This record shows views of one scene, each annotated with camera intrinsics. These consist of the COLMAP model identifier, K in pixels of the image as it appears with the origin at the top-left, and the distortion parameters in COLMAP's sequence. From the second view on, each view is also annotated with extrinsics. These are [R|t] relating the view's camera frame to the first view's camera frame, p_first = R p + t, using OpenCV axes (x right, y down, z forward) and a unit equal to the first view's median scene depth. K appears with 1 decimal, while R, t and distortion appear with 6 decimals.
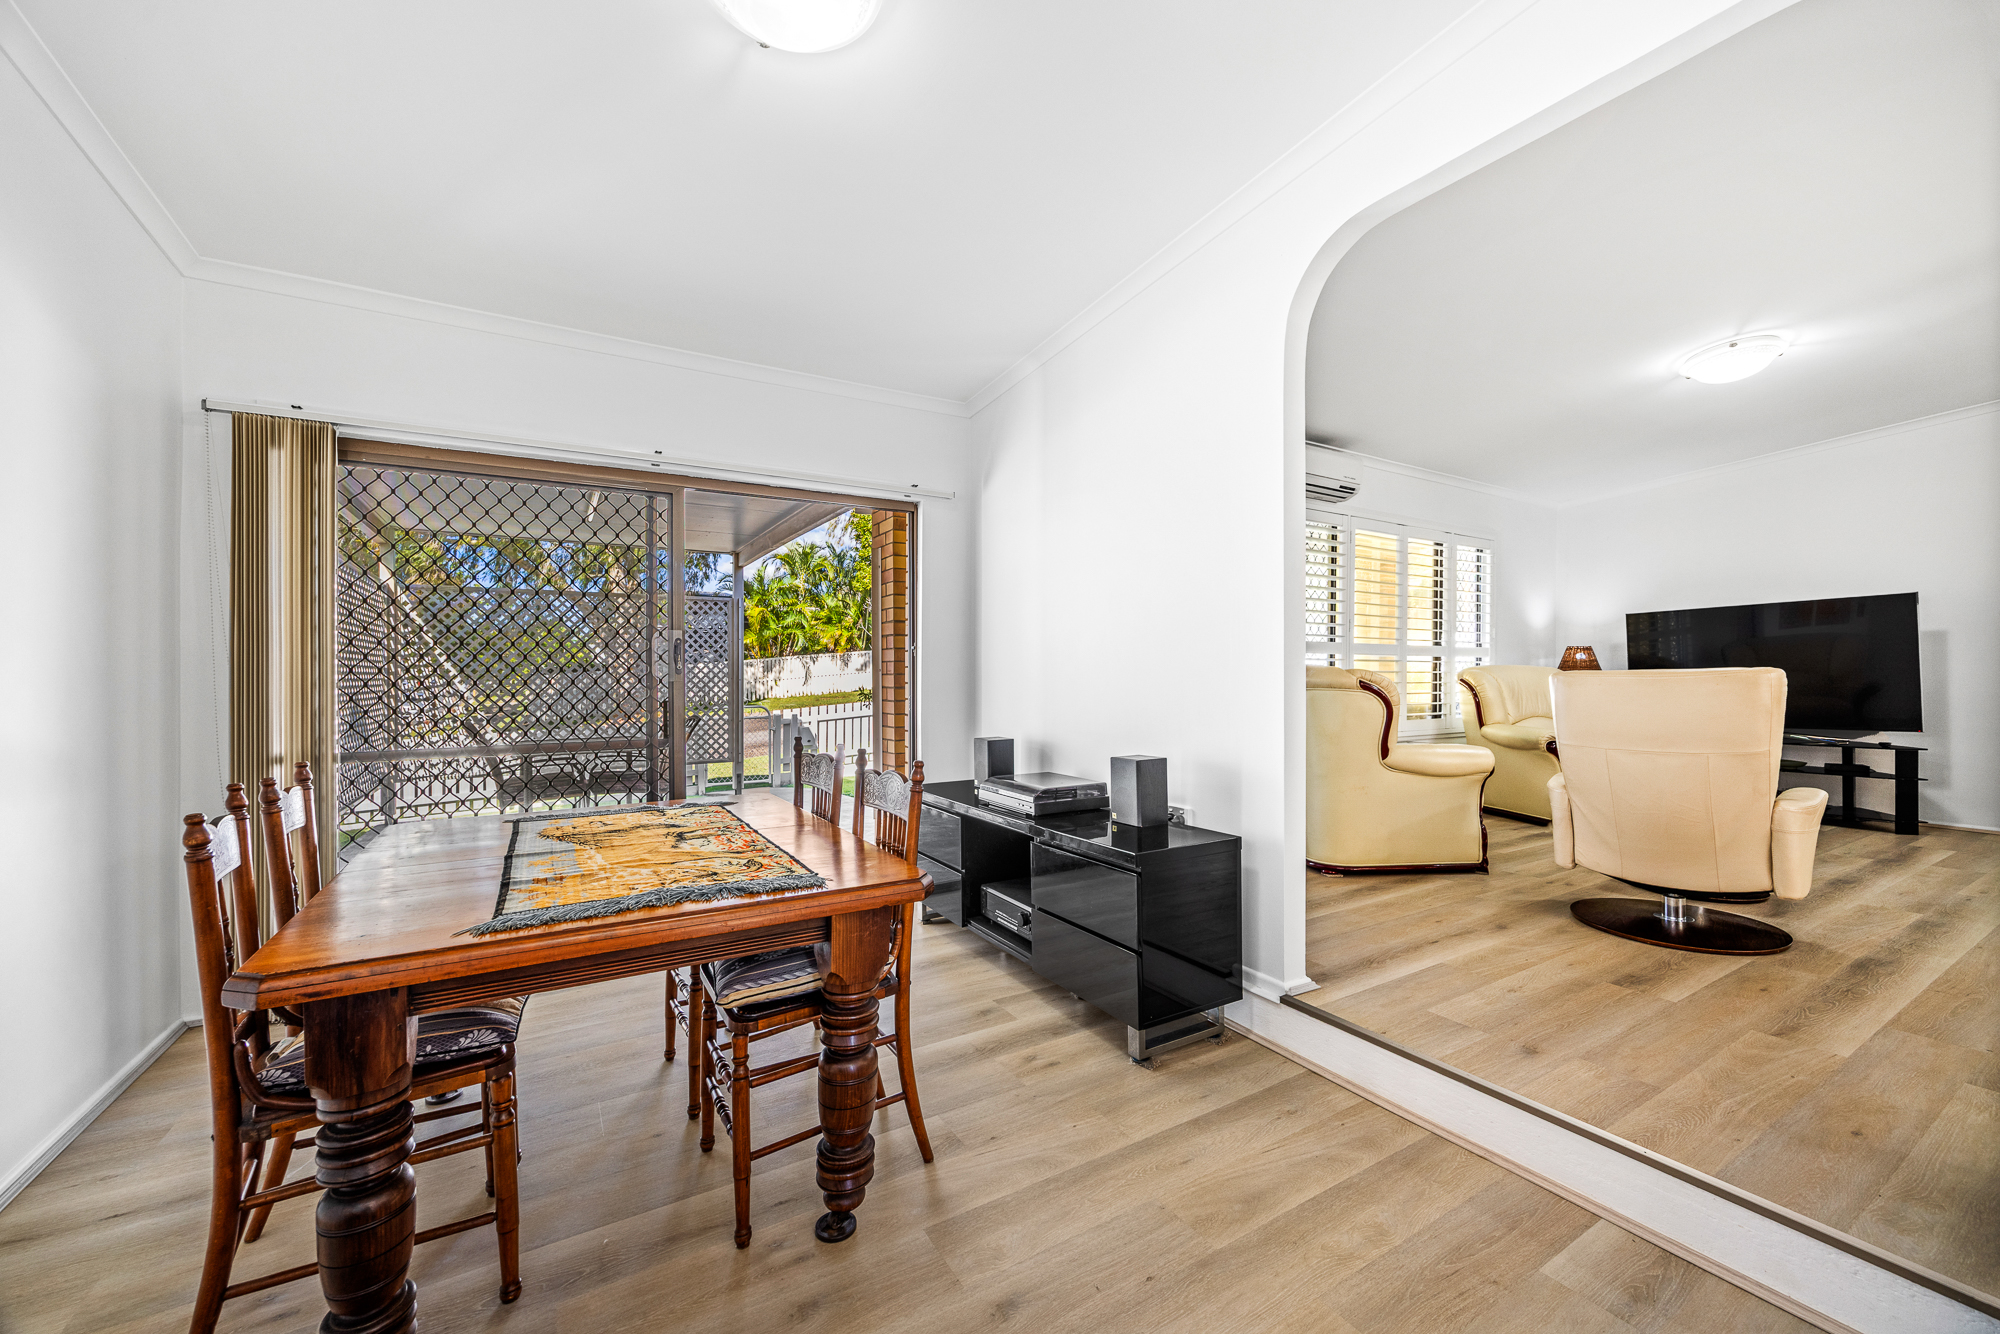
lens RADIAL K [[770.0, 0, 1006.4], [0, 770.0, 670.7], [0, 0, 1]] dist [0.001504, 0.000313]
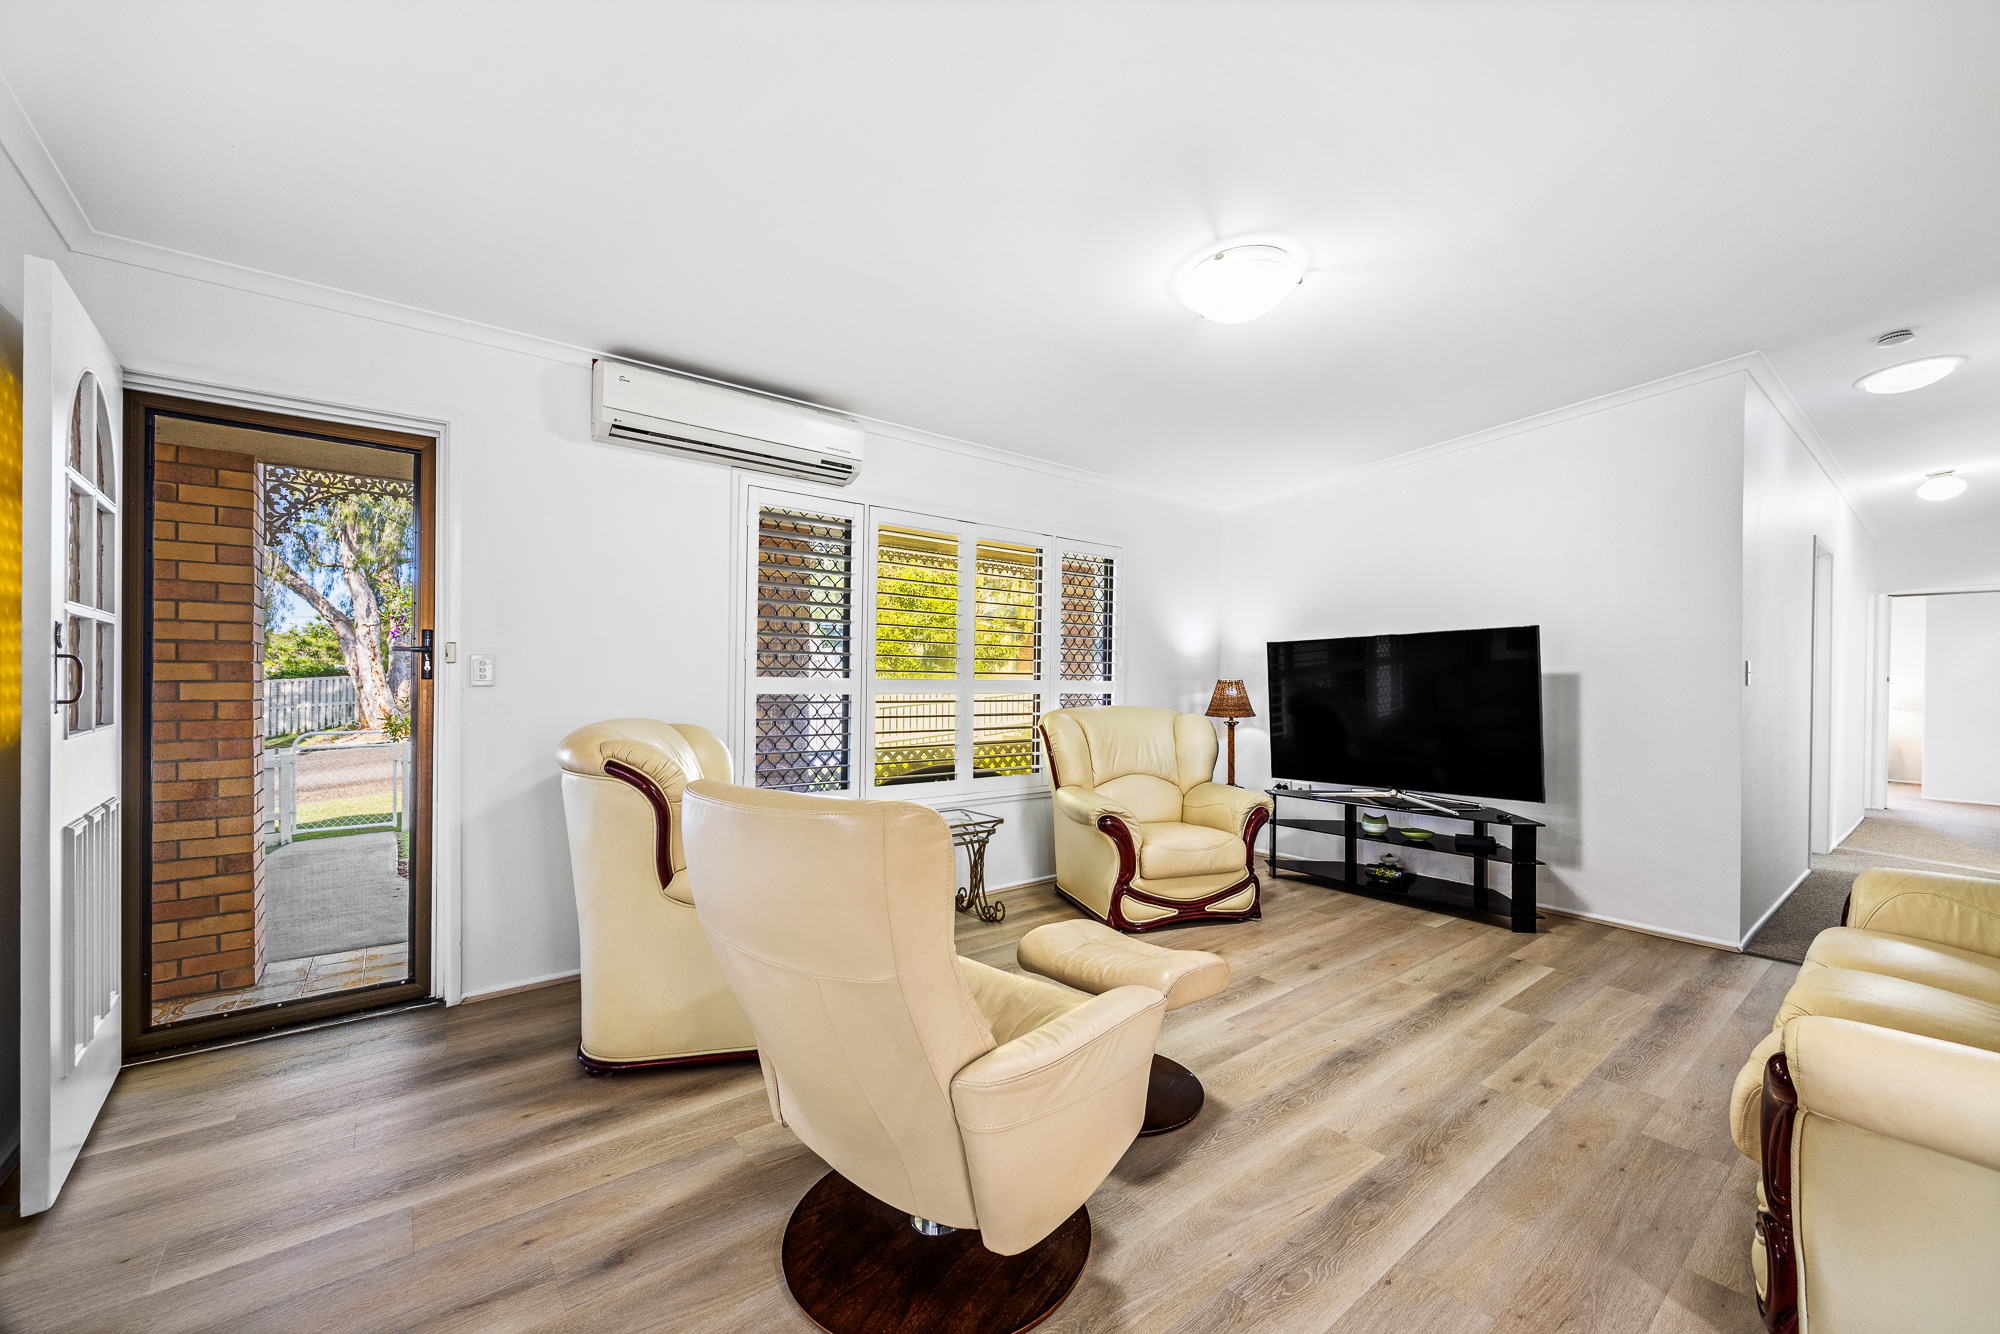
lens RADIAL K [[770.0, 0, 1006.4], [0, 770.0, 670.7], [0, 0, 1]] dist [0.001504, 0.000313]
pose [[0.991322, 0.010719, 0.131016, 0.528205], [-0.009384, 0.999898, -0.010796, -0.041002], [-0.131119, 0.009473, 0.991321, 0.280443]]
